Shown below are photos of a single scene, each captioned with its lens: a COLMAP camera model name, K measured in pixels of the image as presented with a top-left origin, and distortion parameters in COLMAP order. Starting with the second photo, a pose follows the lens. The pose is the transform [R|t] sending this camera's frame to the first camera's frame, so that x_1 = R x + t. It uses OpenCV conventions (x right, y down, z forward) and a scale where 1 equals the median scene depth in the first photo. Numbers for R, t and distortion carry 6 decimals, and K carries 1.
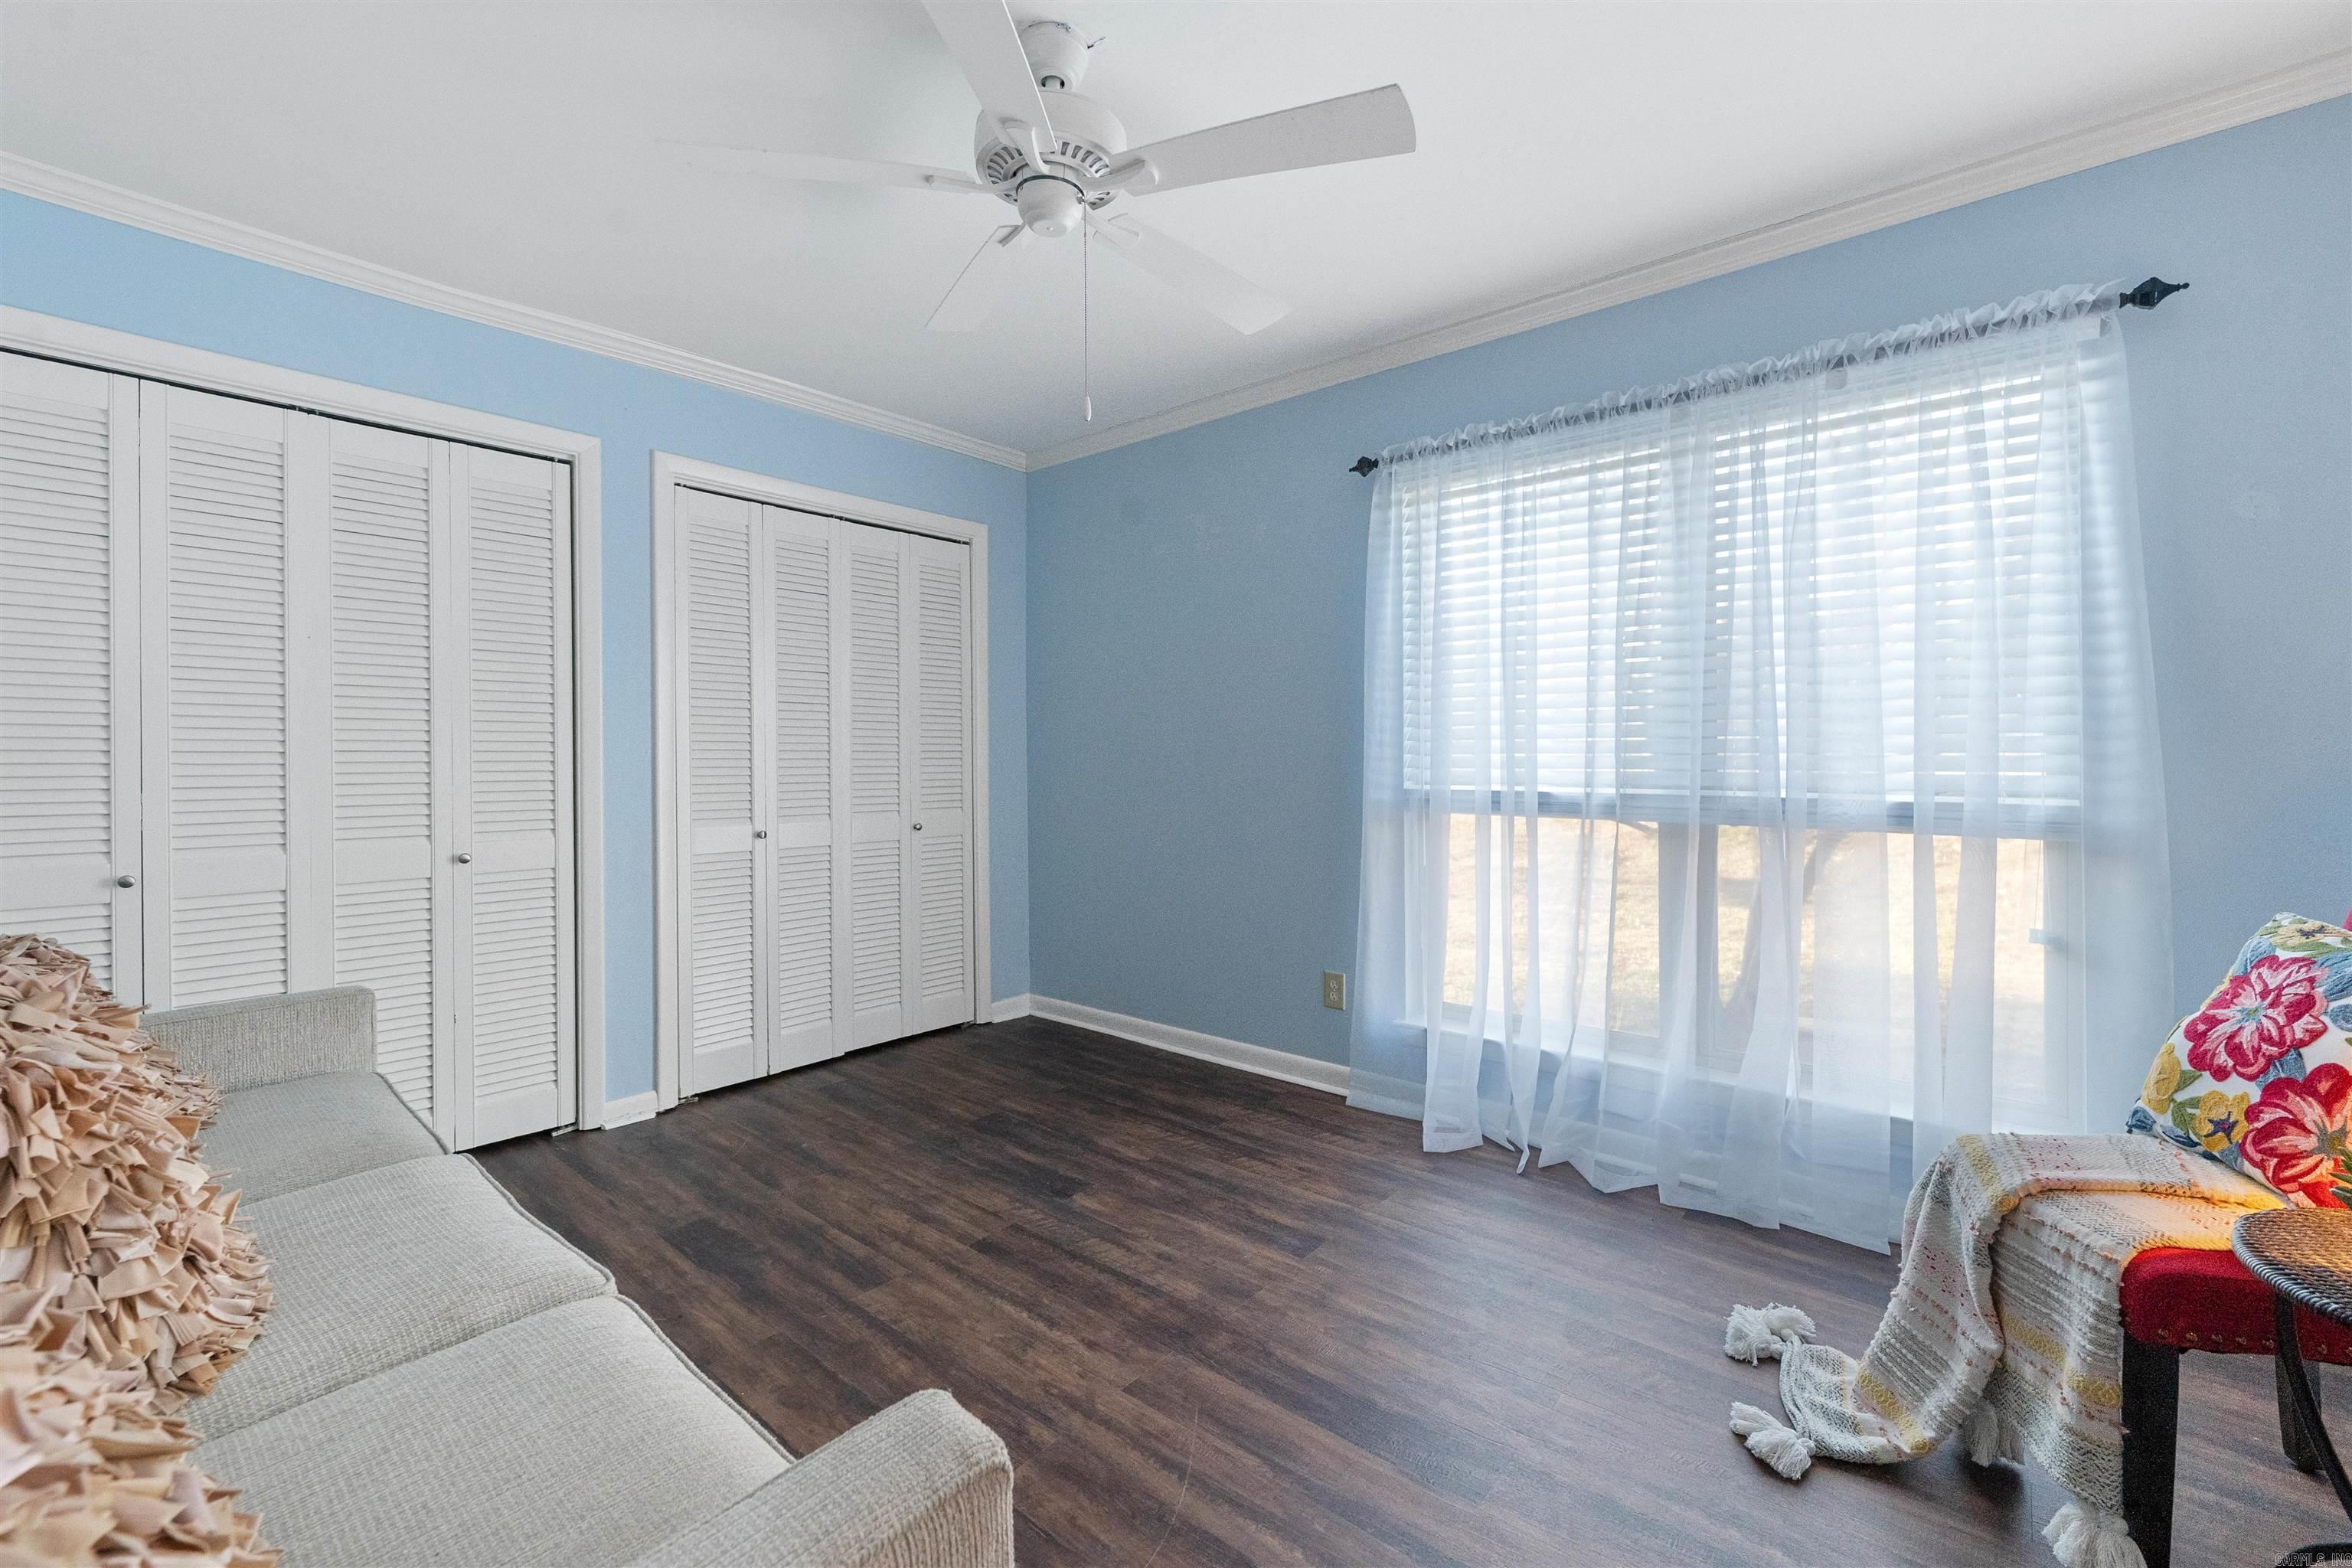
lens RADIAL K [[980.8, 0, 1163.2], [0, 980.8, 757.5], [0, 0, 1]] dist [0.002395, 0.000116]
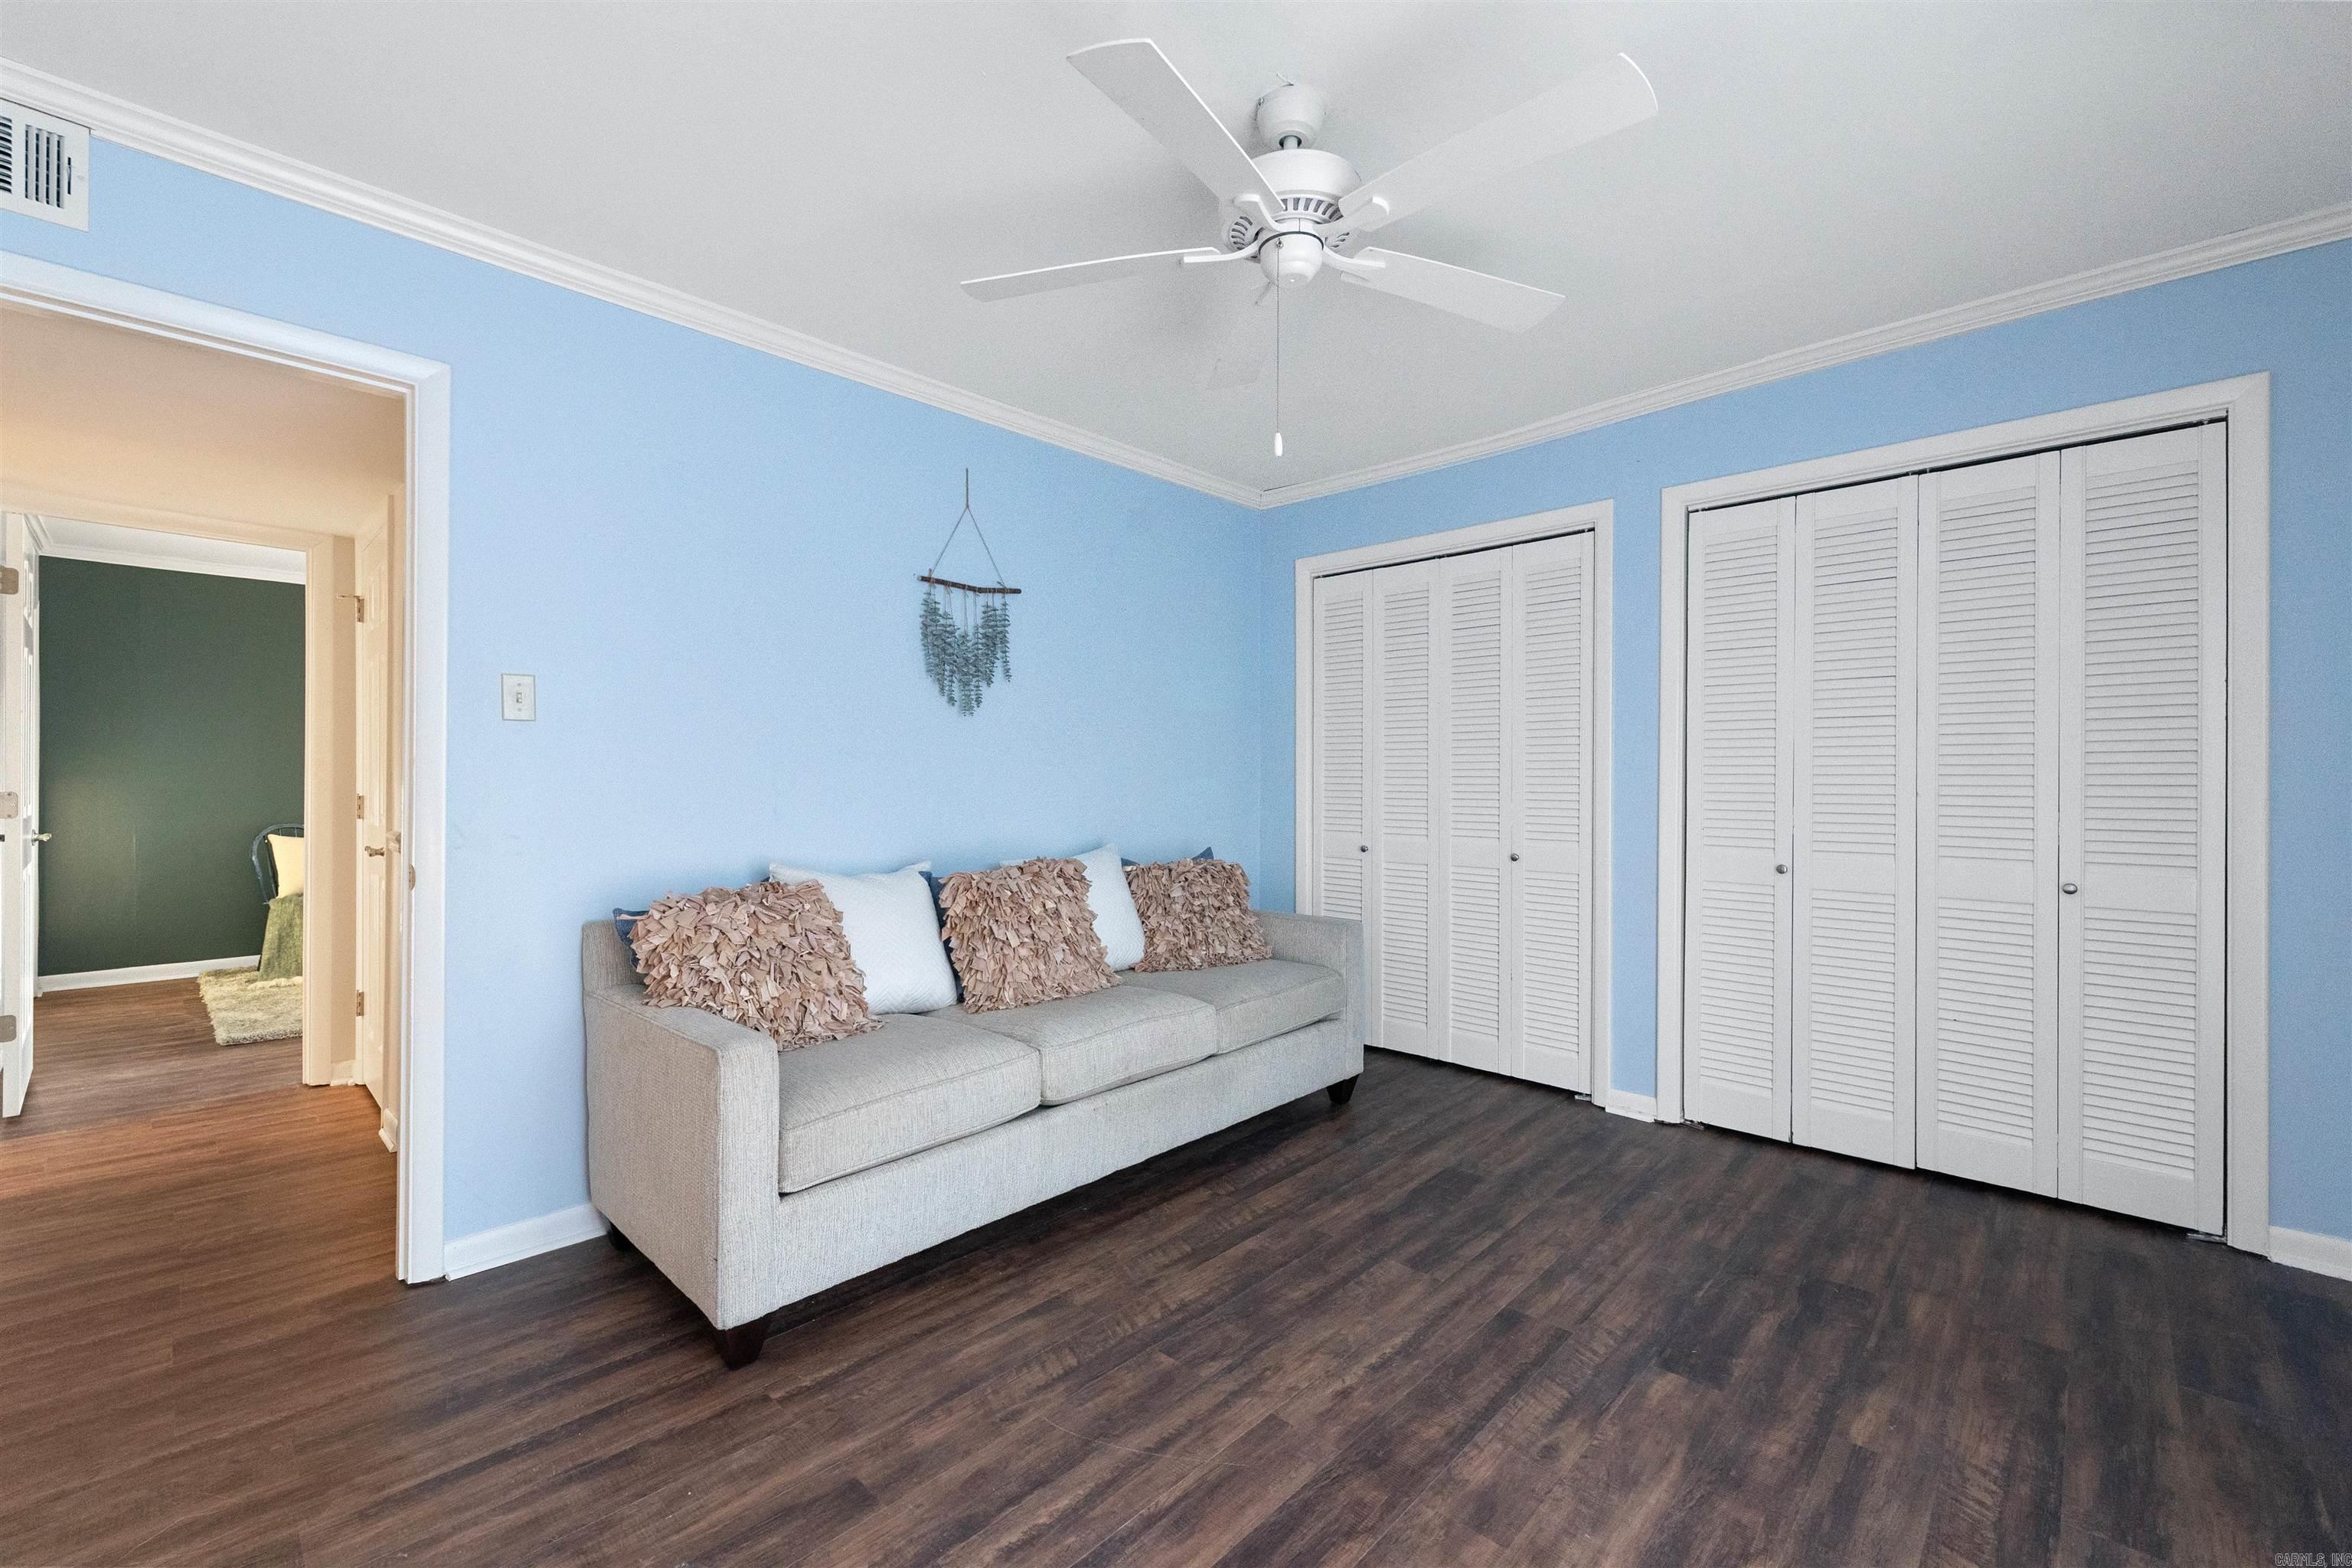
lens RADIAL K [[966.0, 0, 1183.0], [0, 966.0, 776.1], [0, 0, 1]] dist [0.001295, -0.000428]
pose [[-0.051753, -0.002801, -0.998656, 0.686254], [-0.002393, 0.999994, -0.002681, -0.002396], [0.998657, 0.002251, -0.051759, 0.693497]]
